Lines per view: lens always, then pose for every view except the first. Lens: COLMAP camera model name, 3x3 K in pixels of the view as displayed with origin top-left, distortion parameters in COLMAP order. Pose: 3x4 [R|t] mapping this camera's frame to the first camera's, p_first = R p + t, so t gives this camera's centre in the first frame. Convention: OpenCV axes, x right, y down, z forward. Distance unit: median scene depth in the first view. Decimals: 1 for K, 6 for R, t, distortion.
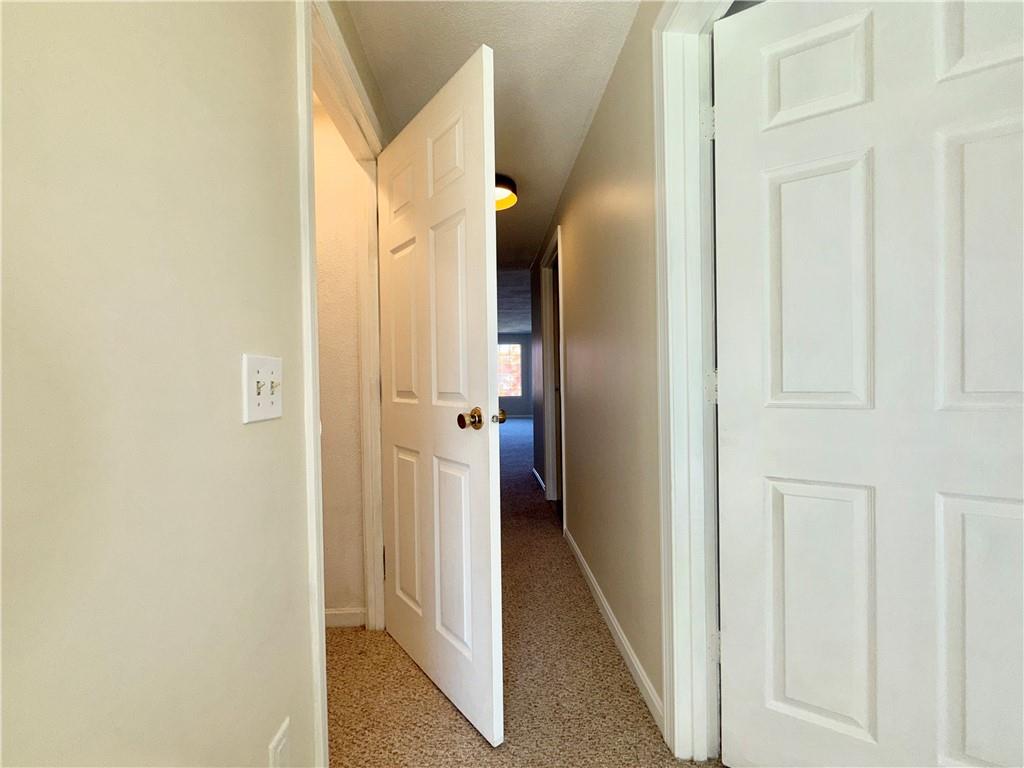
lens RADIAL K [[409.3, 0, 512.0], [0, 409.3, 384.0], [0, 0, 1]] dist [-0.001205, -0.000148]
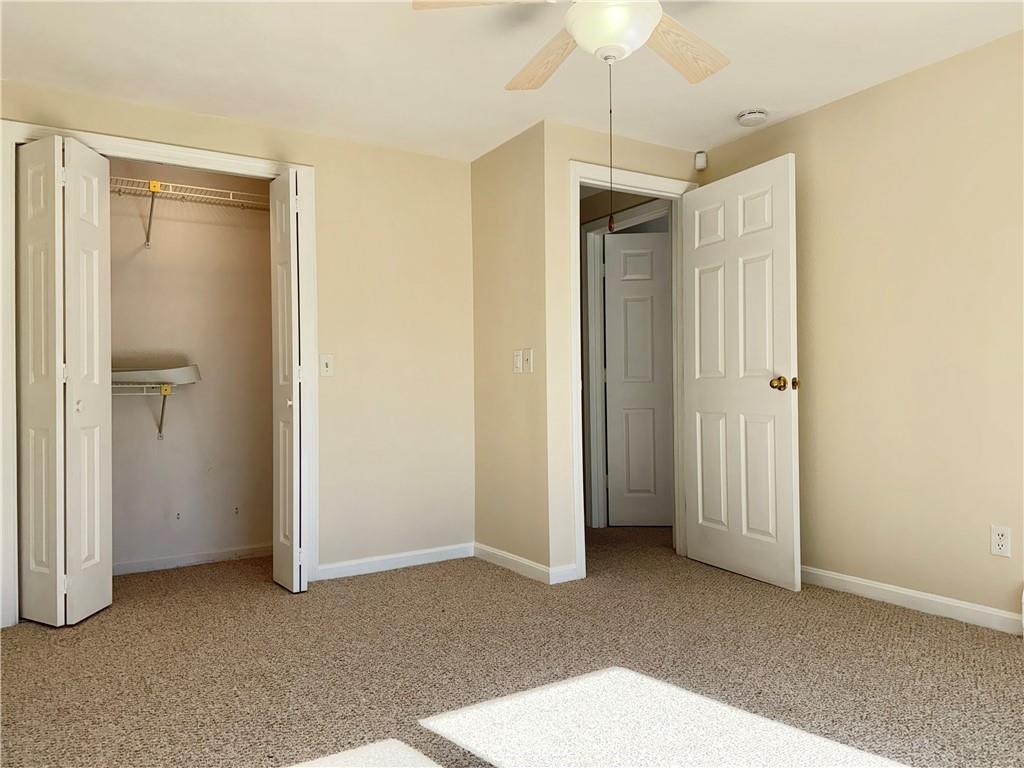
lens RADIAL K [[718.1, 0, 512.0], [0, 718.1, 384.0], [0, 0, 1]] dist [0.122580, -0.147932]
pose [[0.878843, 0.012689, 0.476942, -1.987519], [0.003861, 0.999424, -0.033703, 0.195172], [-0.477095, 0.031461, 0.878288, -2.453667]]
